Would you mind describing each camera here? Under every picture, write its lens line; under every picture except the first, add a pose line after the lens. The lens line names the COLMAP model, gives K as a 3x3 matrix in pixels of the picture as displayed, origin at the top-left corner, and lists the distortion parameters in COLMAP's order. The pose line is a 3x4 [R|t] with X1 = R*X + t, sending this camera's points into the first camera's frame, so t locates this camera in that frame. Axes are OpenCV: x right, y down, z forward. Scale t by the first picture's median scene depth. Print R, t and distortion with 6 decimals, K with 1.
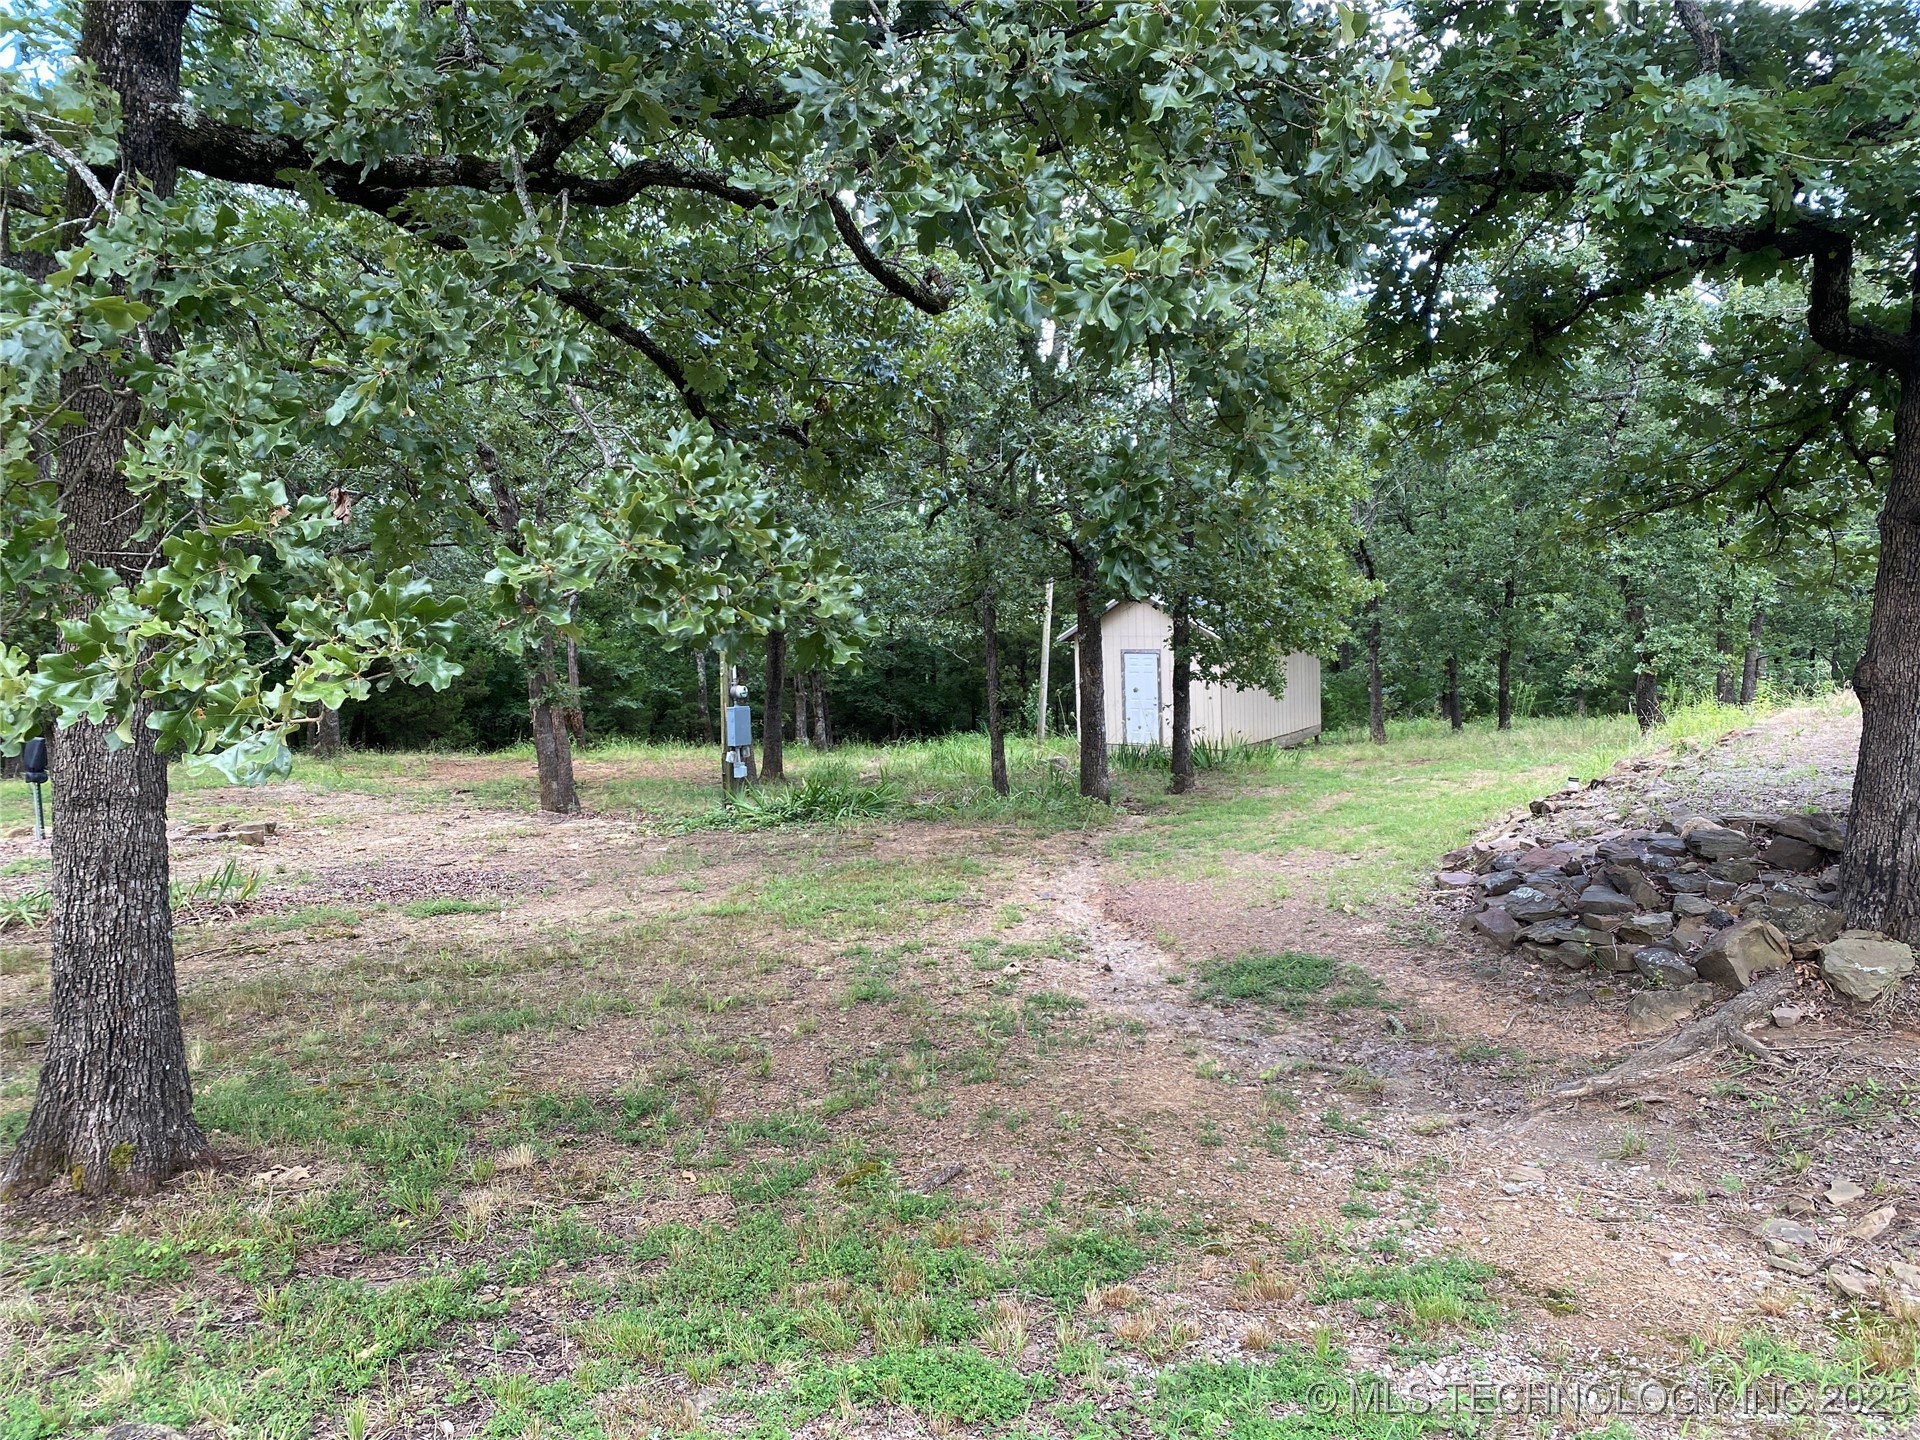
lens RADIAL K [[1469.7, 0, 961.0], [0, 1469.7, 721.4], [0, 0, 1]] dist [0.026029, -0.029836]
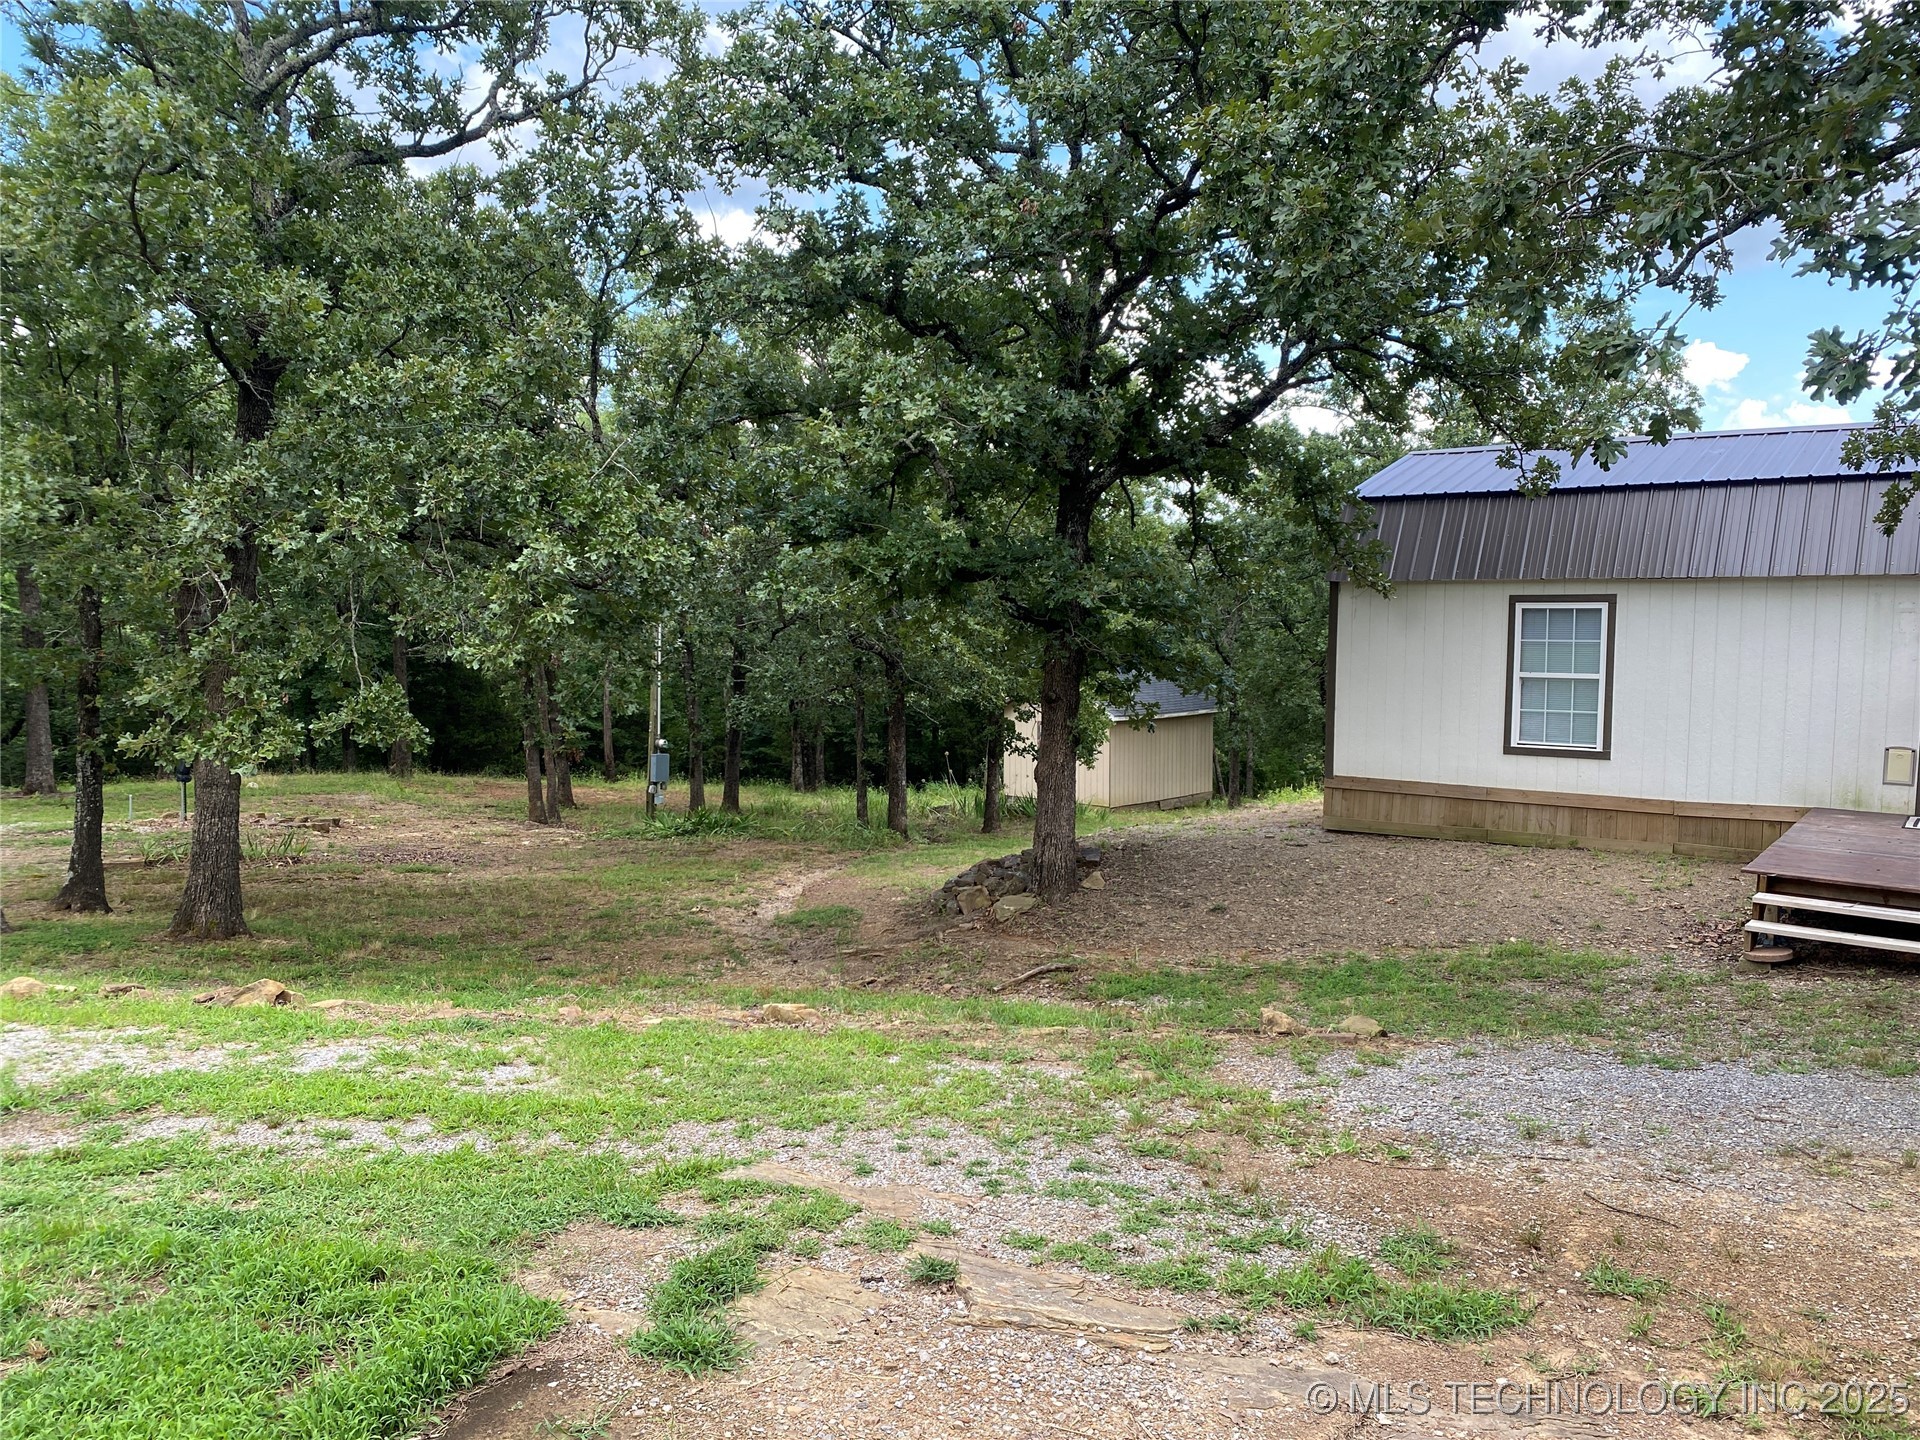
lens RADIAL K [[1469.7, 0, 958.7], [0, 1469.7, 718.1], [0, 0, 1]] dist [0.026029, -0.029836]
pose [[0.995993, 0.048241, -0.075305, 0.406214], [-0.050911, 0.998126, -0.033949, -0.018675], [0.073526, 0.037647, 0.996583, -0.666713]]
